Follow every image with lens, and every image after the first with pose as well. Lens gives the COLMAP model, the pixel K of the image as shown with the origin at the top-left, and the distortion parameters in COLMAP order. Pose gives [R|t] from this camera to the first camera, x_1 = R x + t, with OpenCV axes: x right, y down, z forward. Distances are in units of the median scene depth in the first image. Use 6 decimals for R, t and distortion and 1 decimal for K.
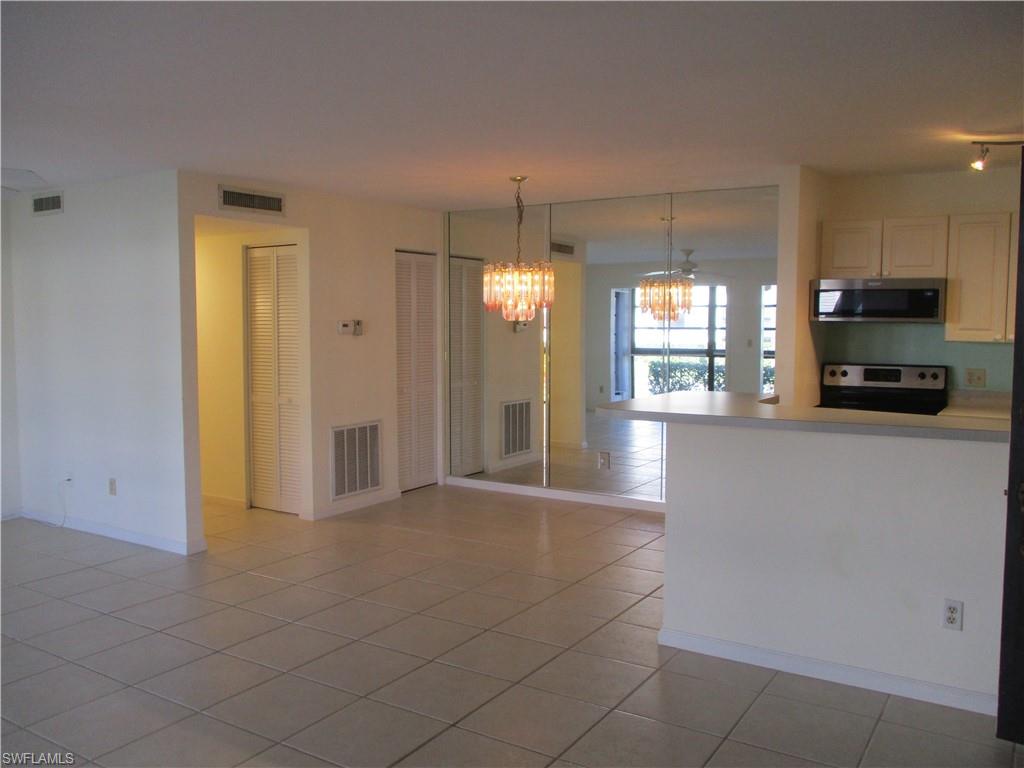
lens RADIAL K [[849.7, 0, 512.0], [0, 849.7, 384.0], [0, 0, 1]] dist [-0.003416, -0.002016]
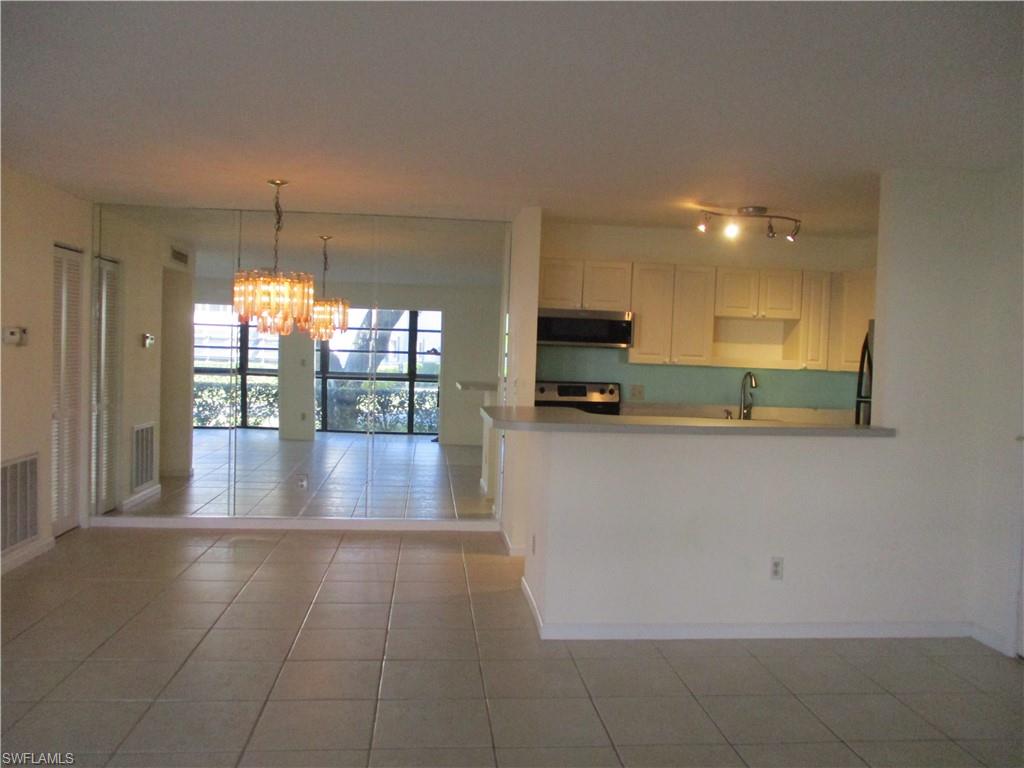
lens RADIAL K [[859.3, 0, 512.0], [0, 859.3, 384.0], [0, 0, 1]] dist [-0.068787, -0.000070]
pose [[0.785679, -0.002562, 0.618629, -0.364242], [0.017369, 0.999689, -0.017920, -0.000212], [-0.618390, 0.024825, 0.785479, 0.116547]]
